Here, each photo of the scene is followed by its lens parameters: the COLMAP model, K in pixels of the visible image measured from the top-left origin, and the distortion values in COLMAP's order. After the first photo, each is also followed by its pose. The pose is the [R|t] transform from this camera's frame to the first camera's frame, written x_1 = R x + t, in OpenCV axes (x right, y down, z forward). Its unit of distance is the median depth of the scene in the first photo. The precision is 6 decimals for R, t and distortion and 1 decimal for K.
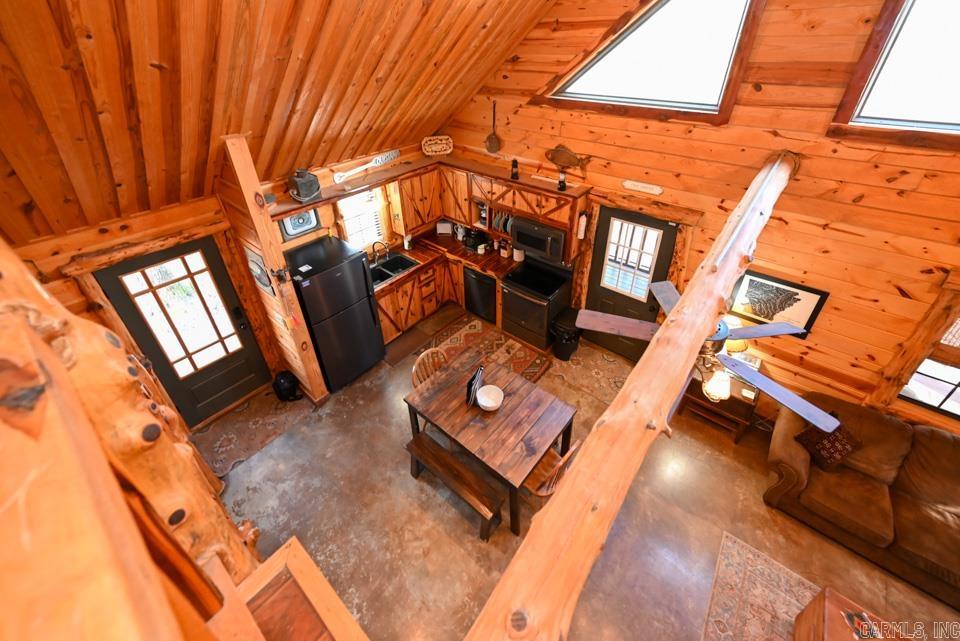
lens RADIAL K [[370.6, 0, 518.7], [0, 370.6, 286.2], [0, 0, 1]] dist [0.022654, 0.000298]
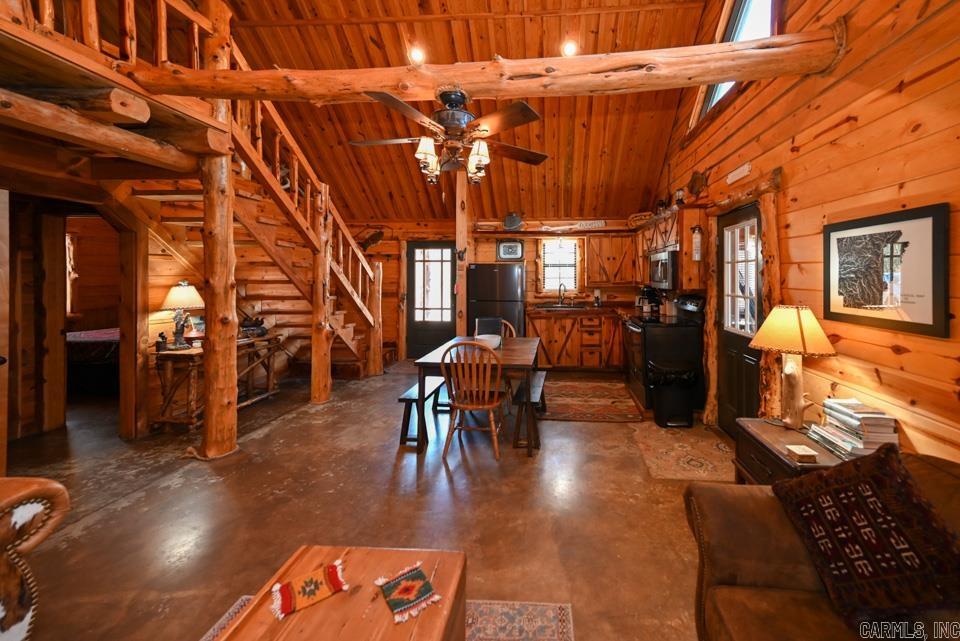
lens RADIAL K [[392.8, 0, 533.0], [0, 392.8, 281.7], [0, 0, 1]] dist [0.011464, 0.001223]
pose [[0.579931, 0.003455, -0.814658, 0.848307], [-0.420922, 0.857441, -0.296006, 0.408132], [0.697499, 0.514571, 0.498711, 0.426973]]
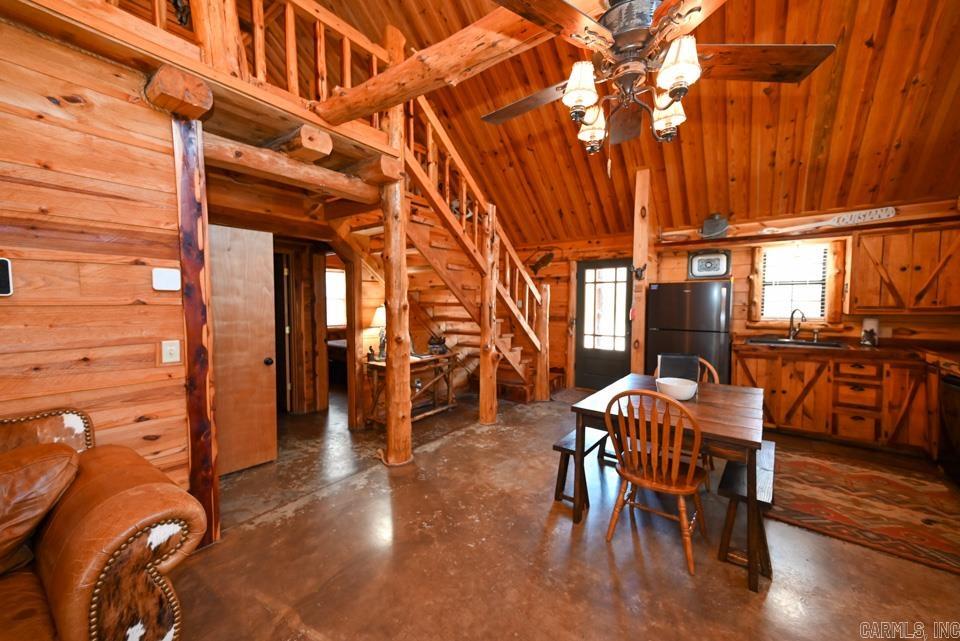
lens RADIAL K [[370.6, 0, 479.7], [0, 370.6, 320.4], [0, 0, 1]] dist [0.022654, 0.000298]
pose [[0.031357, 0.043761, -0.998550, 0.617252], [-0.520293, 0.853727, 0.021075, 0.353853], [0.853412, 0.518878, 0.049539, 0.525971]]
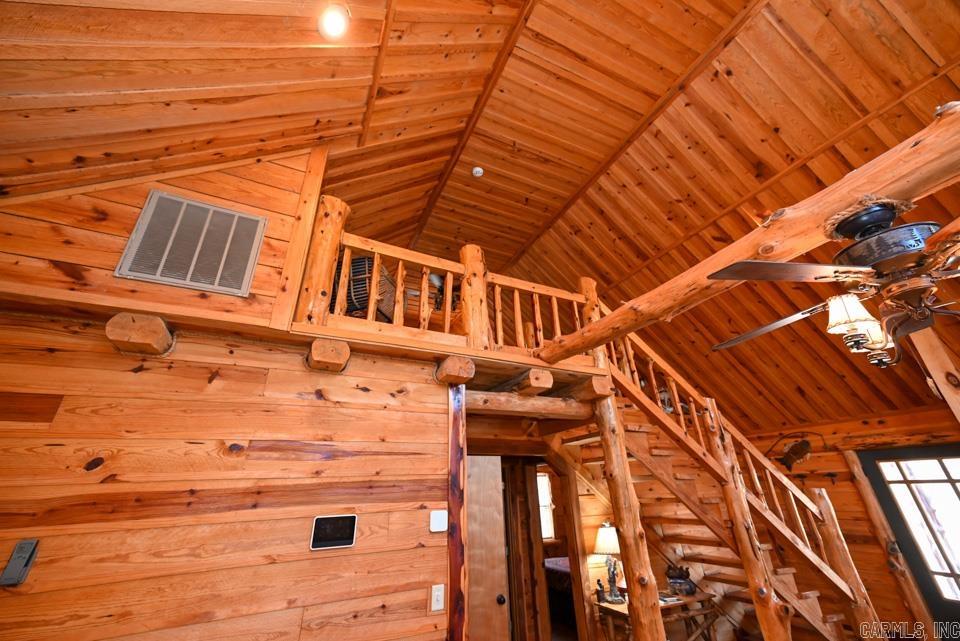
lens RADIAL K [[370.6, 0, 483.3], [0, 370.6, 322.2], [0, 0, 1]] dist [0.022654, 0.000298]
pose [[-0.426723, -0.379404, -0.820950, 0.670893], [-0.444584, 0.878495, -0.174907, 0.331879], [0.787561, 0.290344, -0.543551, 0.439778]]
